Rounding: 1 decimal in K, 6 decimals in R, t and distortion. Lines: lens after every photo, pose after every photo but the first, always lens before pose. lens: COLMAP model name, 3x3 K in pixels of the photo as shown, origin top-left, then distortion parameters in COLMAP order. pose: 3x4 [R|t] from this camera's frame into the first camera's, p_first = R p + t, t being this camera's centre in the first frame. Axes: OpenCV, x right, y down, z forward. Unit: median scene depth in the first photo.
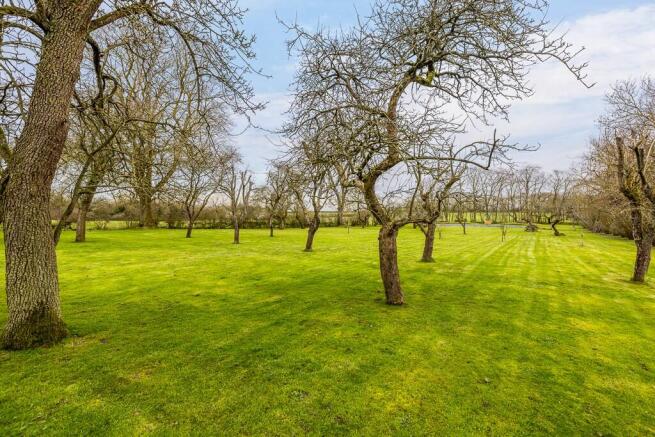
lens RADIAL K [[285.1, 0, 329.0], [0, 285.1, 218.6], [0, 0, 1]] dist [-0.001695, 0.000213]
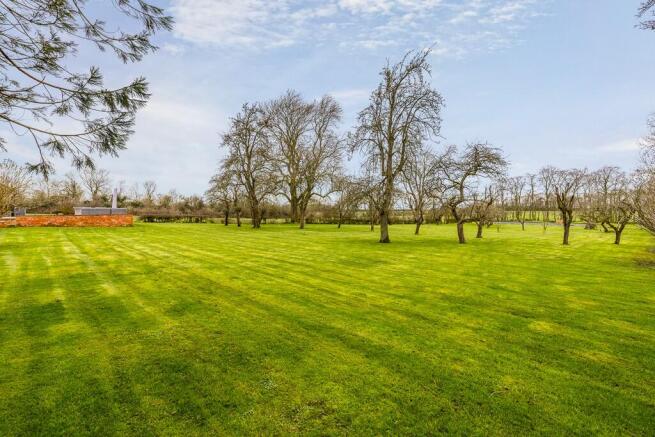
lens RADIAL K [[285.1, 0, 324.1], [0, 285.1, 221.1], [0, 0, 1]] dist [-0.001695, 0.000213]
pose [[0.973032, 0.007862, -0.230537, -0.100876], [-0.003149, 0.999779, 0.020805, -0.010129], [0.230649, -0.019518, 0.972841, -0.443428]]
